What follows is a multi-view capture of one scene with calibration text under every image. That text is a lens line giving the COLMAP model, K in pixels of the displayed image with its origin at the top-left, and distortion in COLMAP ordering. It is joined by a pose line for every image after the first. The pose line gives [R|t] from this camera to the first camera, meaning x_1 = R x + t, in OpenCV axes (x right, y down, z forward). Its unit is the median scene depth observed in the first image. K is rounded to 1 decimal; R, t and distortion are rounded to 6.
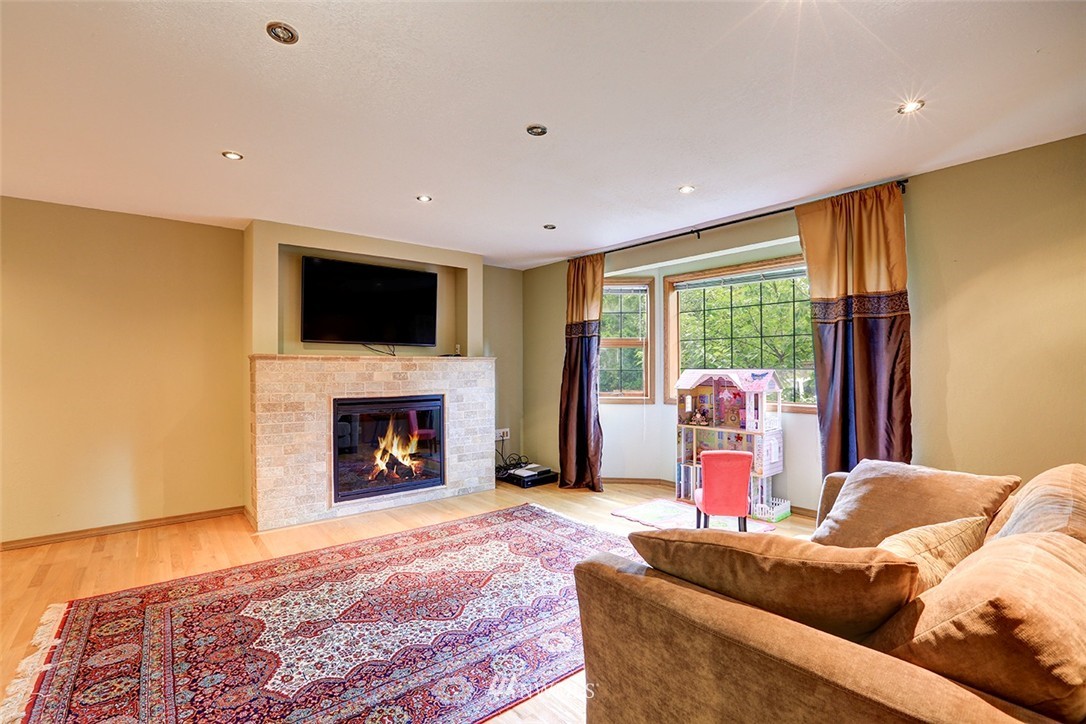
lens RADIAL K [[494.9, 0, 543.0], [0, 494.9, 362.0], [0, 0, 1]] dist [-0.000789, -0.000077]
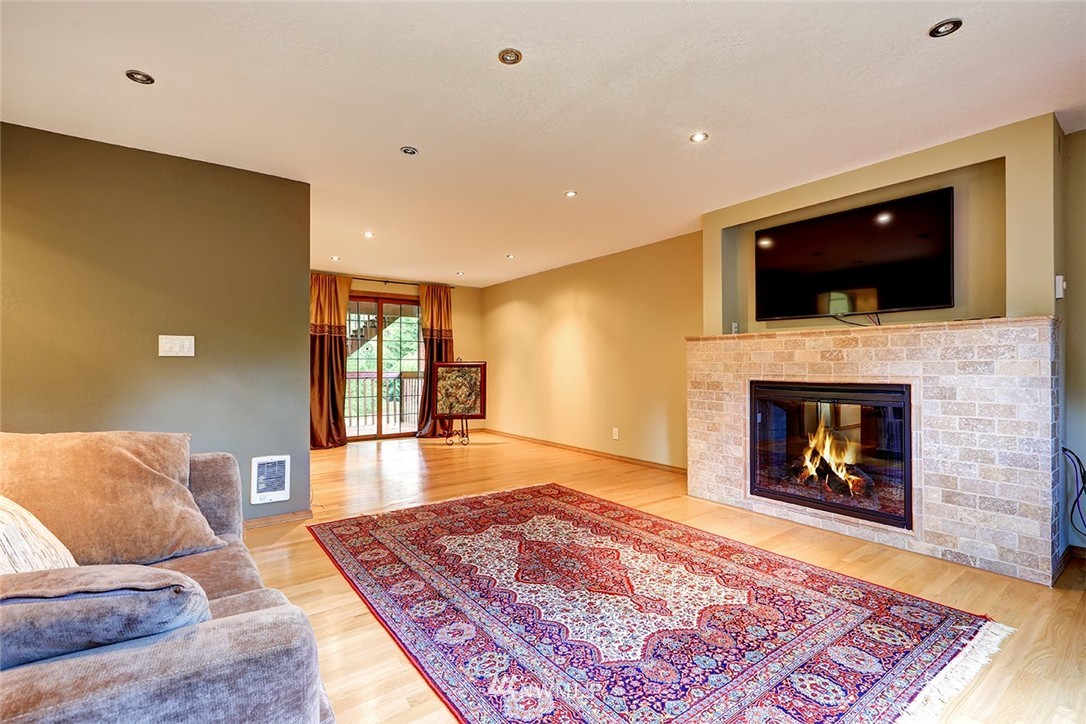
lens RADIAL K [[494.9, 0, 543.0], [0, 494.9, 362.0], [0, 0, 1]] dist [-0.000789, -0.000077]
pose [[-0.042942, -0.006986, -0.999053, 0.548281], [0.014498, 0.999866, -0.007615, 0.044810], [0.998972, -0.014811, -0.042835, 0.707707]]
